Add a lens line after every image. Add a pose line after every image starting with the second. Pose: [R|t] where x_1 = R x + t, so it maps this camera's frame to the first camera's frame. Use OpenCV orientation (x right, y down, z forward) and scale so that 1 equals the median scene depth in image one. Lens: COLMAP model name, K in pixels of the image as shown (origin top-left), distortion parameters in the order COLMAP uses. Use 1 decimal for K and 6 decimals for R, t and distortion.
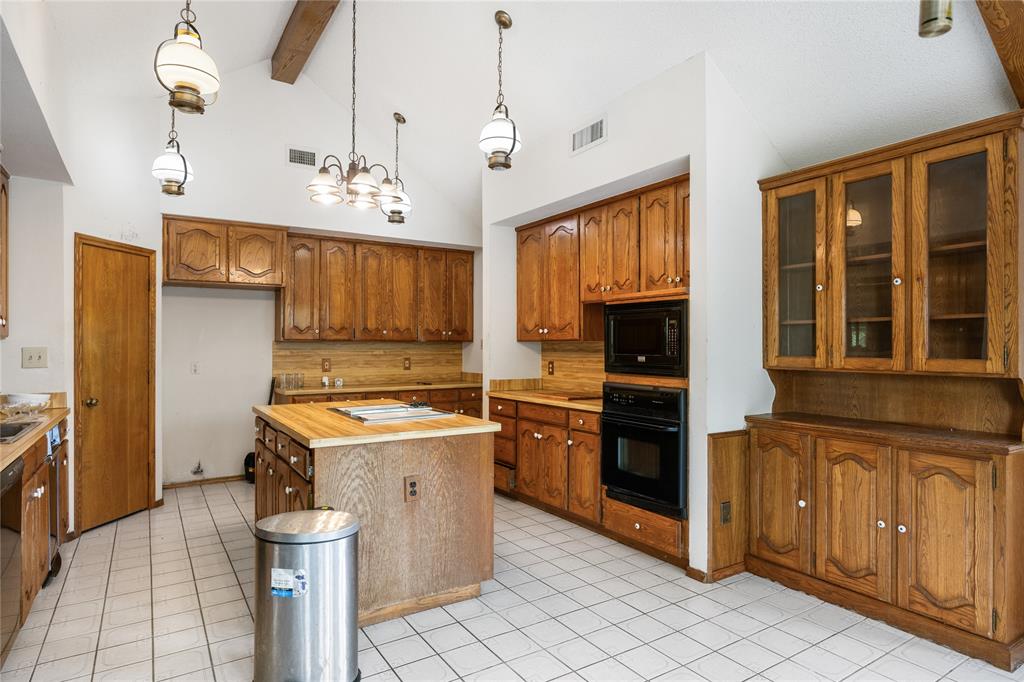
lens RADIAL K [[556.7, 0, 510.3], [0, 556.7, 343.7], [0, 0, 1]] dist [-0.000522, 0.000364]
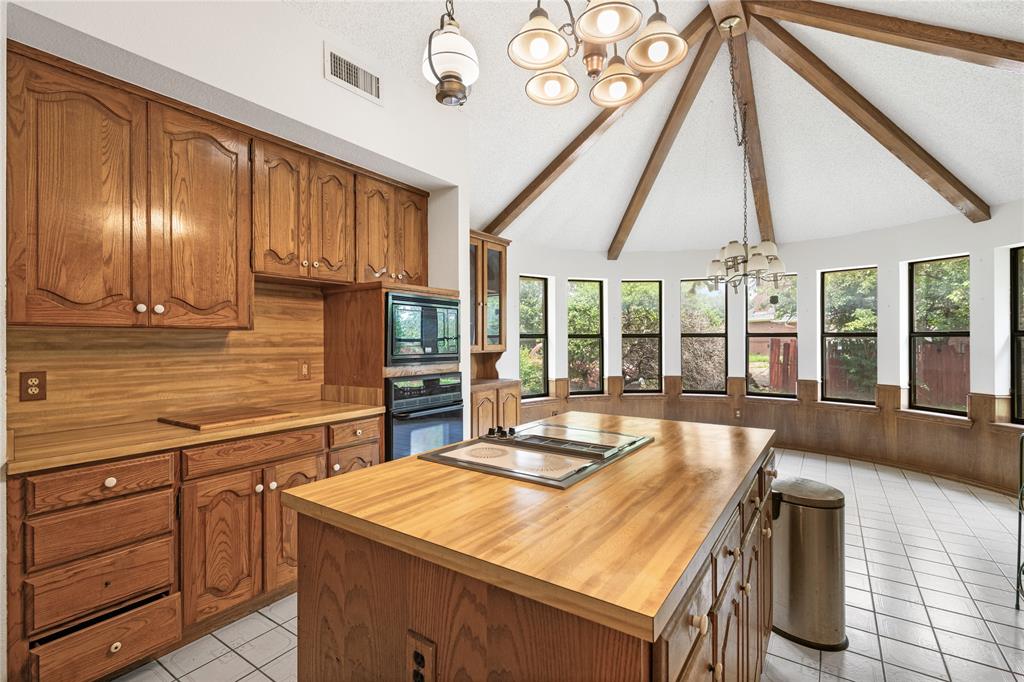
lens RADIAL K [[468.9, 0, 506.1], [0, 468.9, 341.4], [0, 0, 1]] dist [0.001084, -0.000163]
pose [[-0.379593, -0.001553, 0.925152, -0.514350], [0.000203, 0.999998, 0.001762, 0.007766], [-0.925154, 0.000857, -0.379592, 0.948766]]
